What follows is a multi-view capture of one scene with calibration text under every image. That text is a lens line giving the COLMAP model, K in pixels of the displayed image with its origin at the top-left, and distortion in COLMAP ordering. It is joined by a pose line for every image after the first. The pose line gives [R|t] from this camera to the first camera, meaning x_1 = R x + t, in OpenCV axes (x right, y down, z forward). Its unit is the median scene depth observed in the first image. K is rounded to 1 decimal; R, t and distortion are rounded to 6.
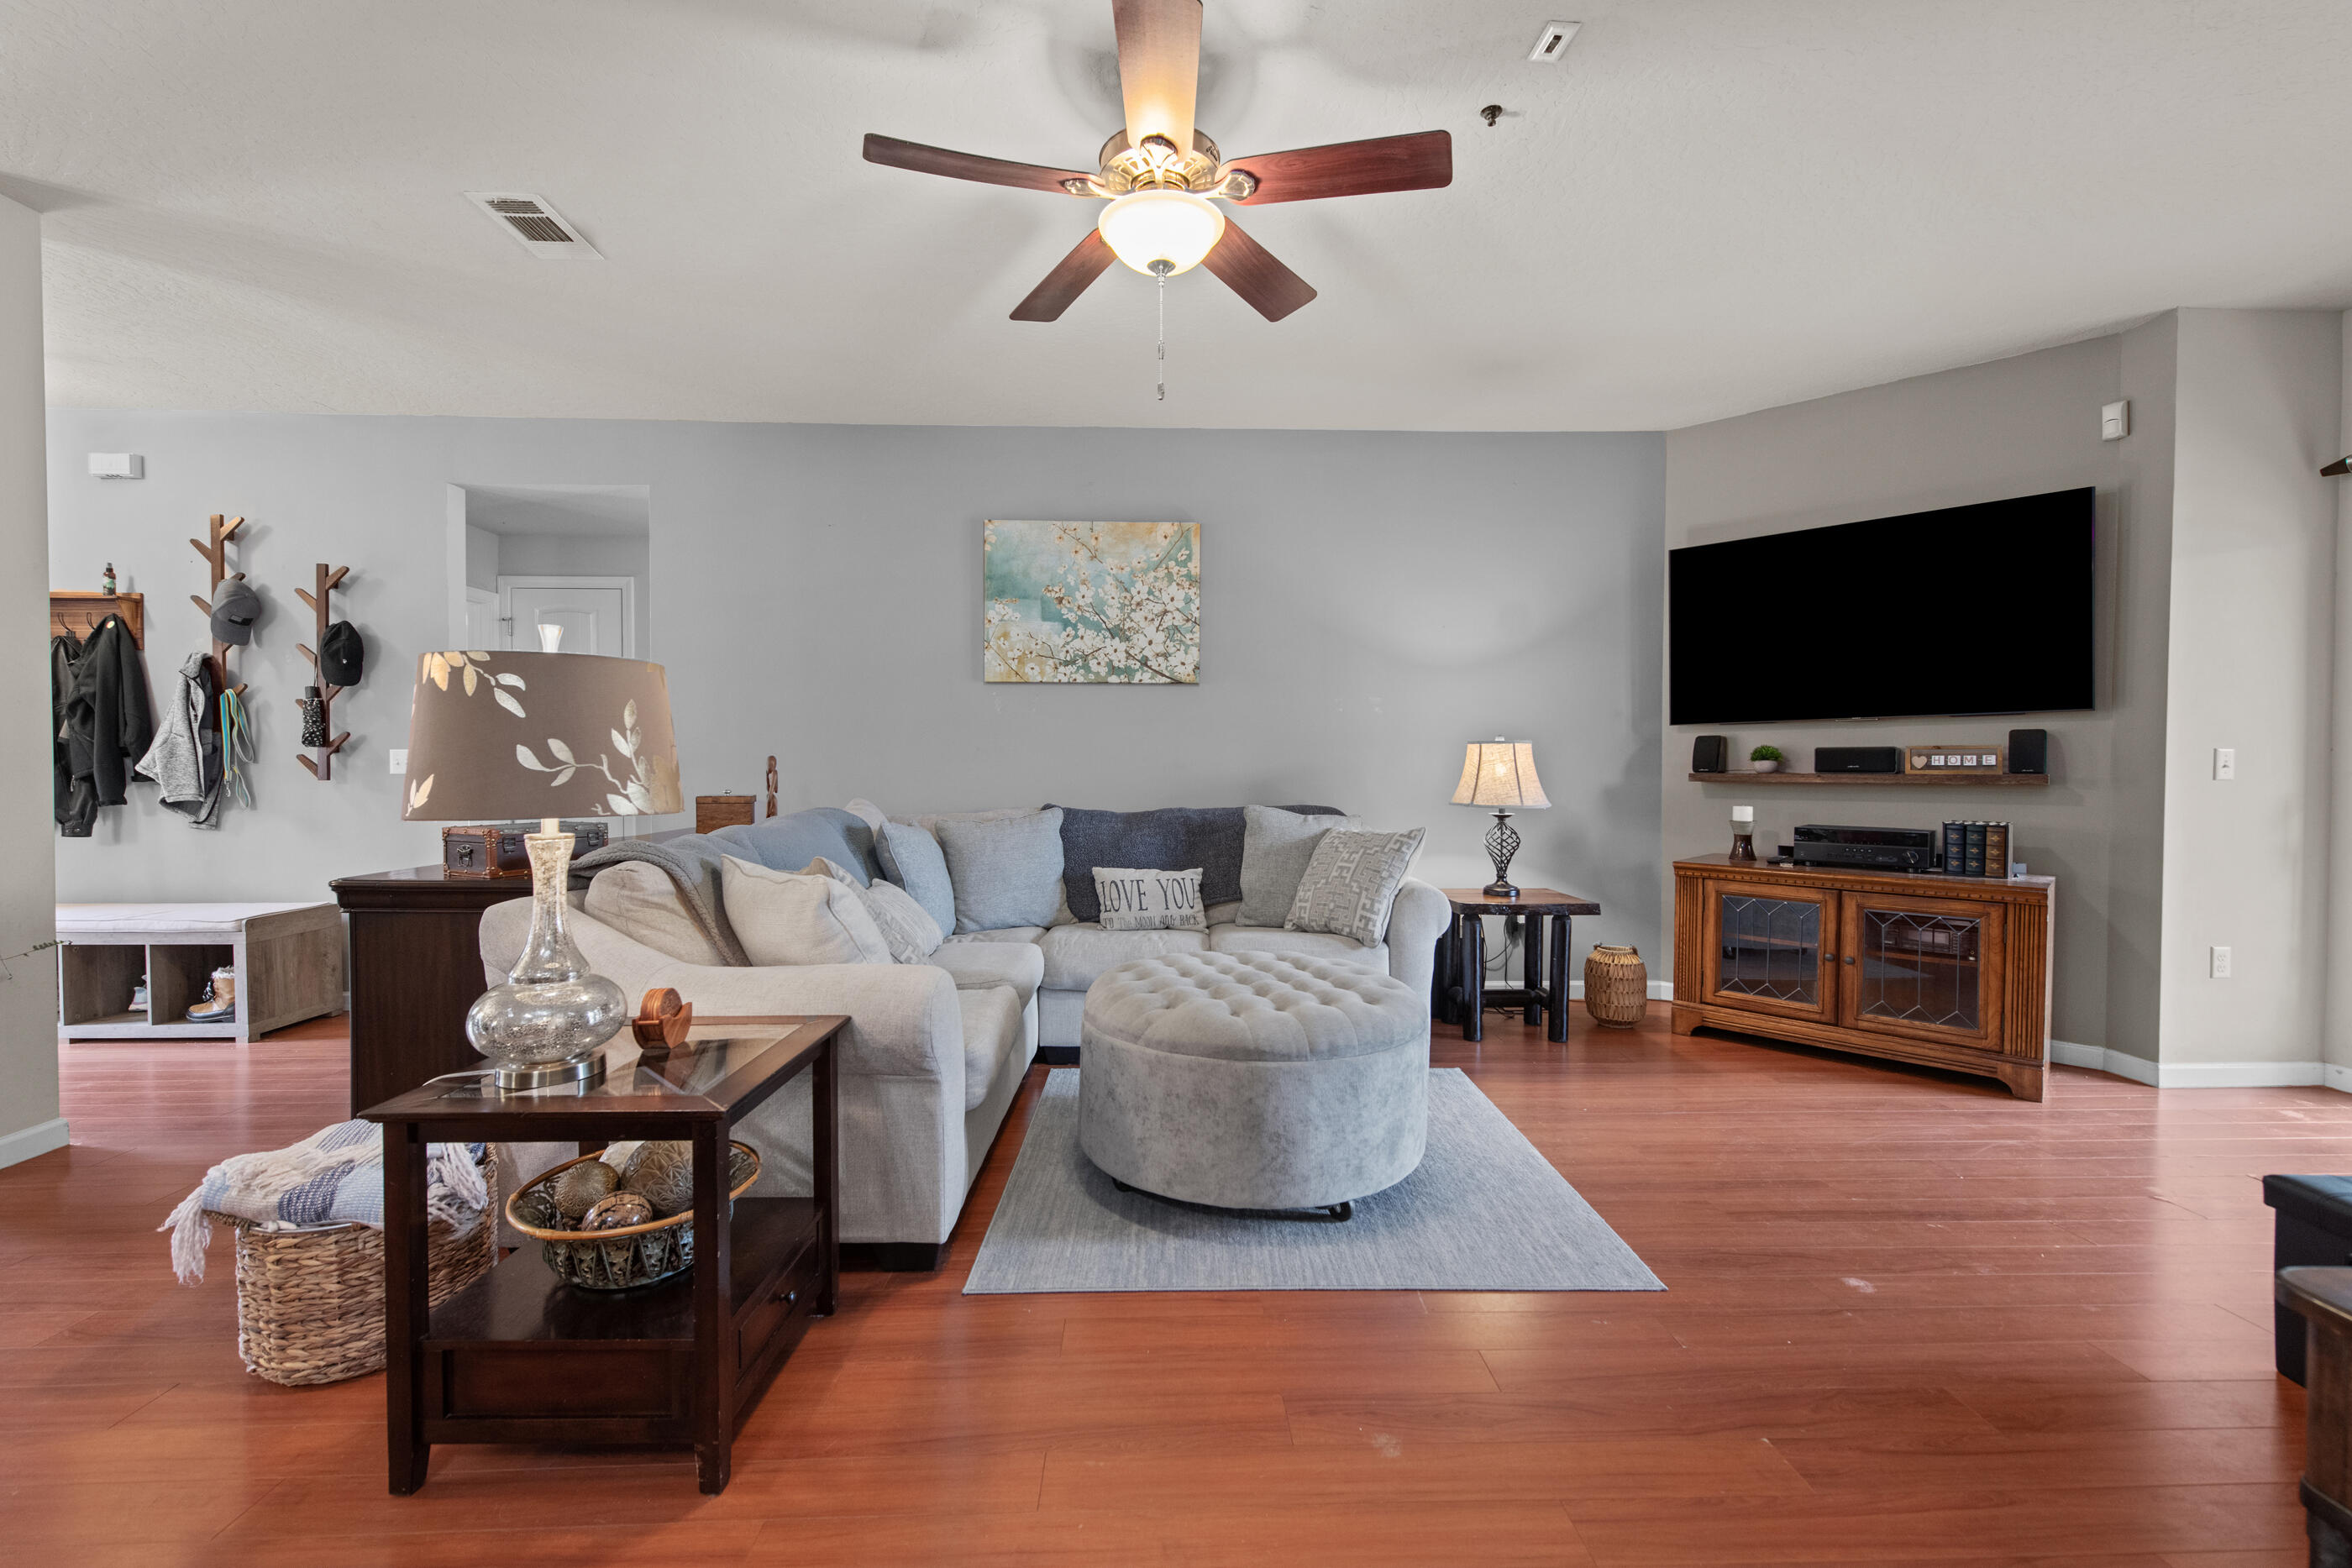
lens RADIAL K [[969.5, 0, 1221.4], [0, 969.5, 776.4], [0, 0, 1]] dist [0.016085, -0.004260]
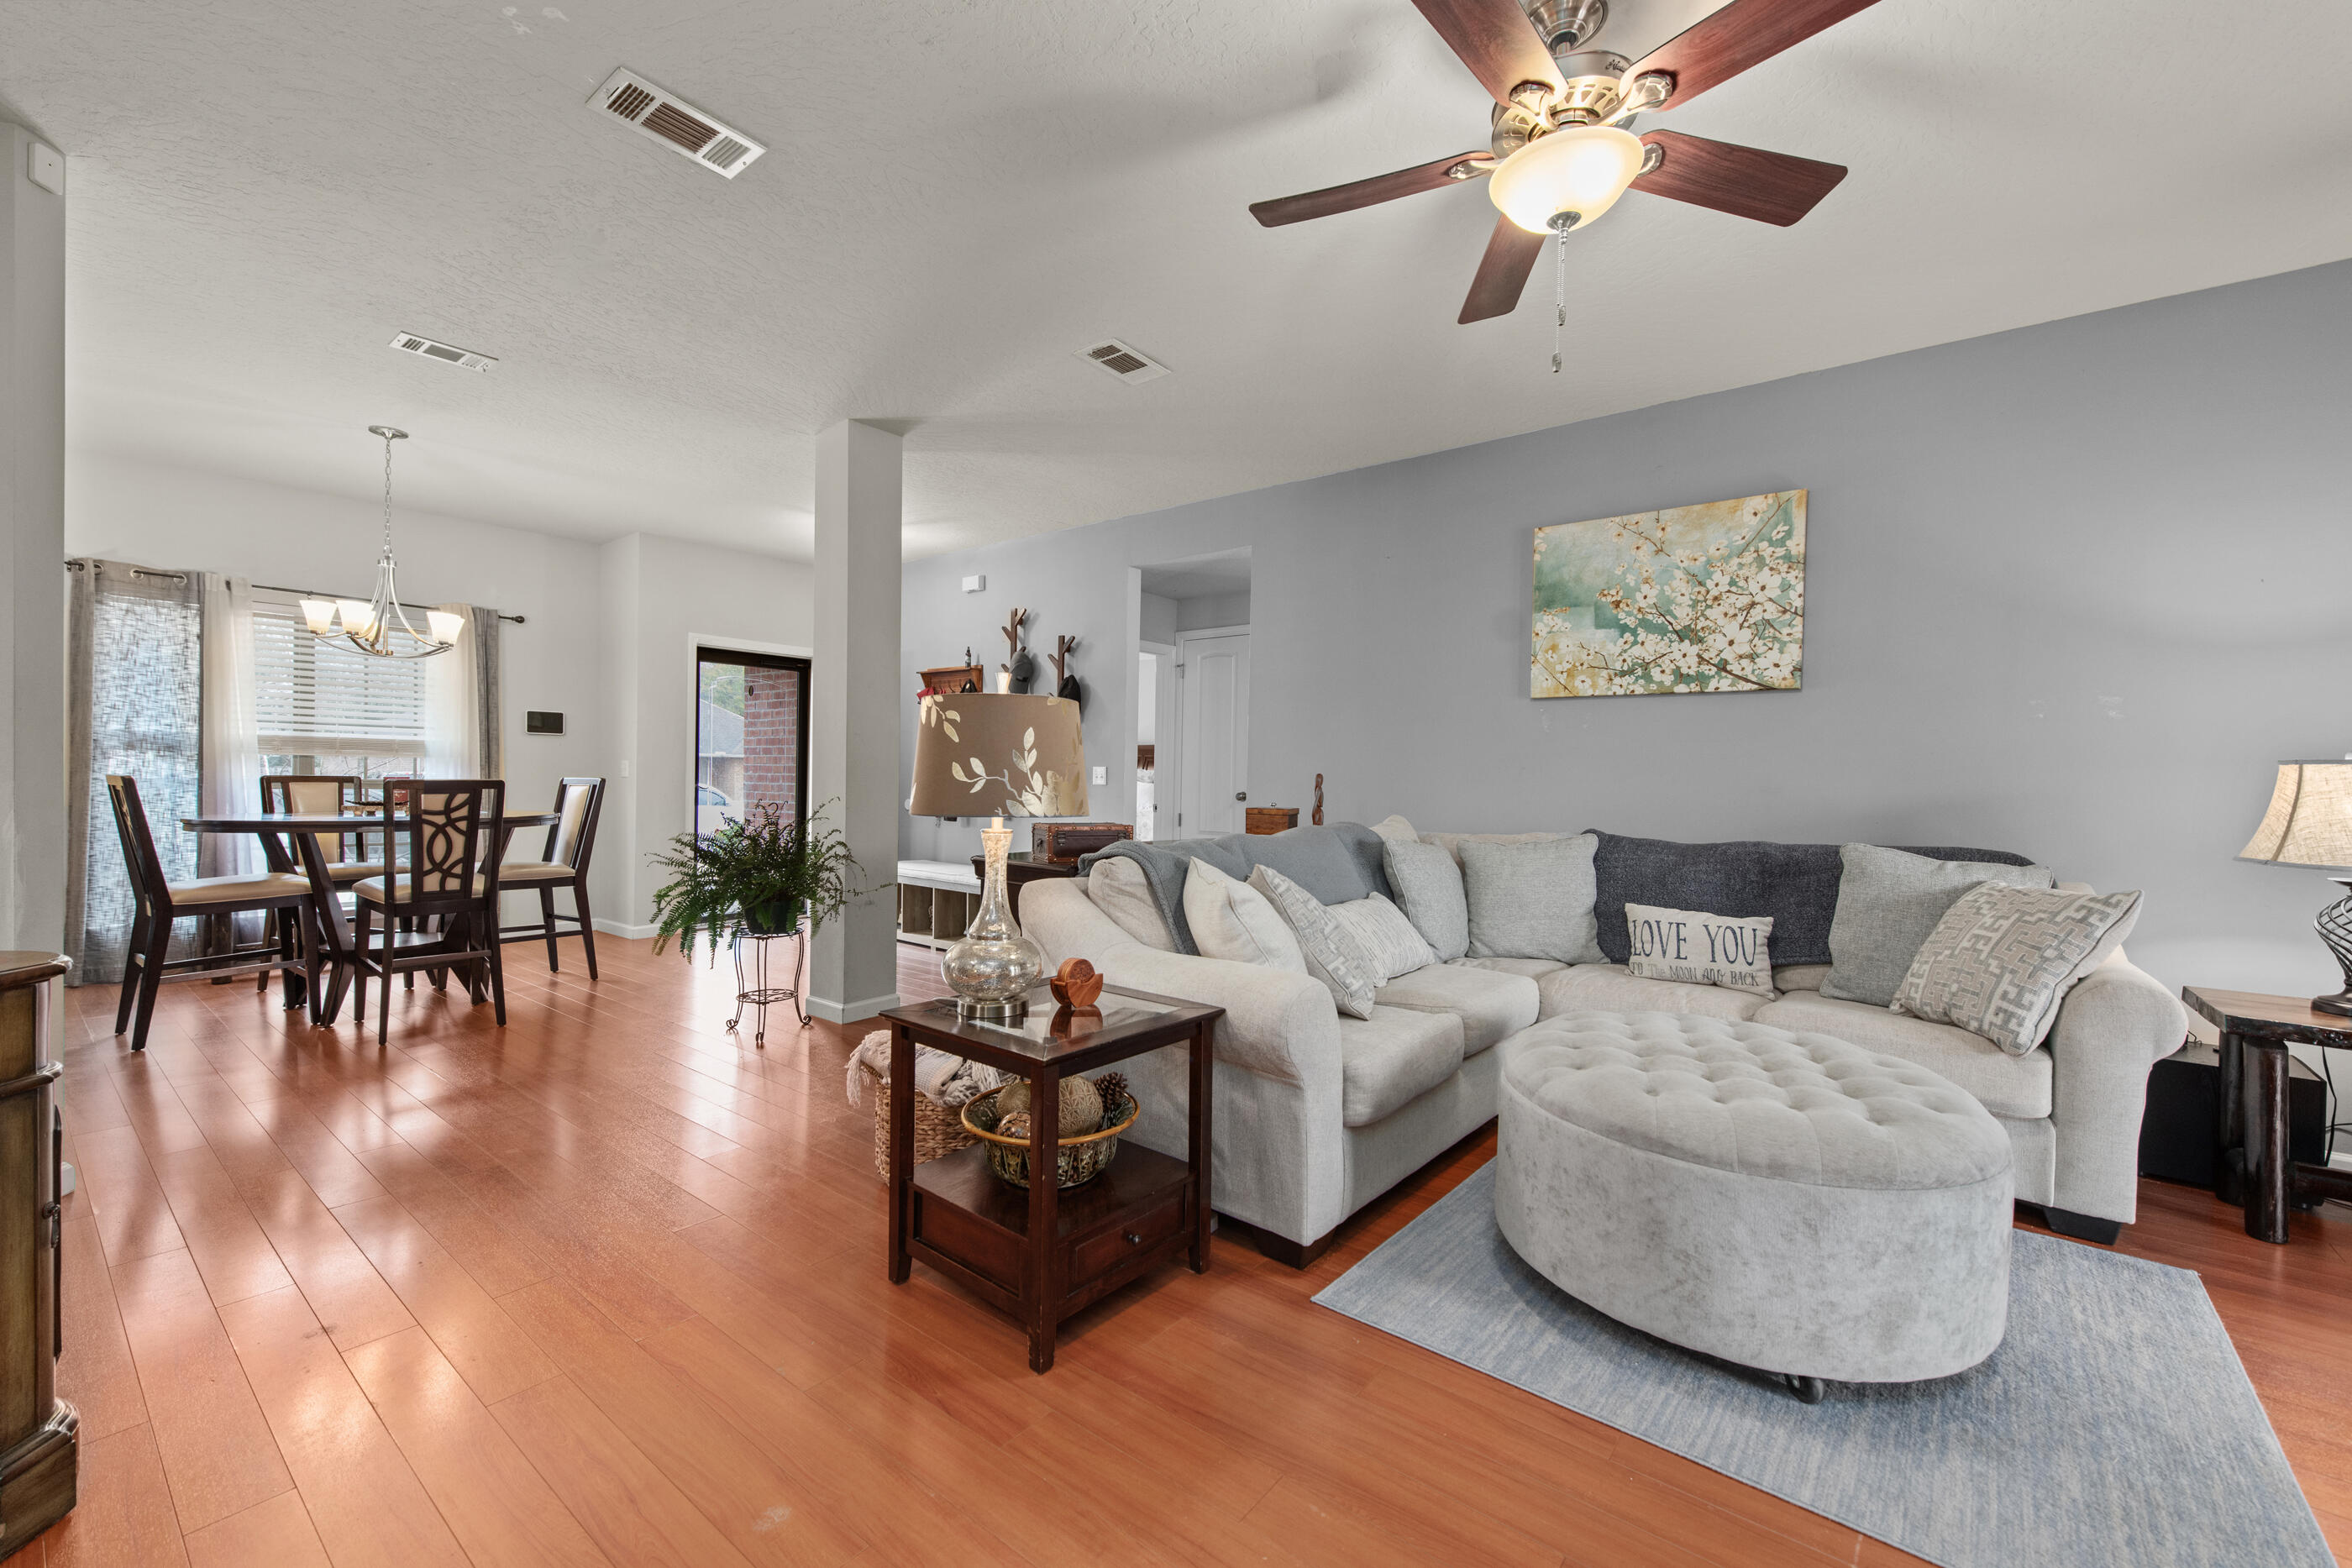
lens RADIAL K [[969.5, 0, 1176.8], [0, 969.5, 782.5], [0, 0, 1]] dist [0.016085, -0.004260]
pose [[0.755234, 0.014982, -0.655283, 0.224493], [-0.024279, 0.999692, -0.005127, -0.002595], [0.655005, 0.019782, 0.755366, 0.098302]]
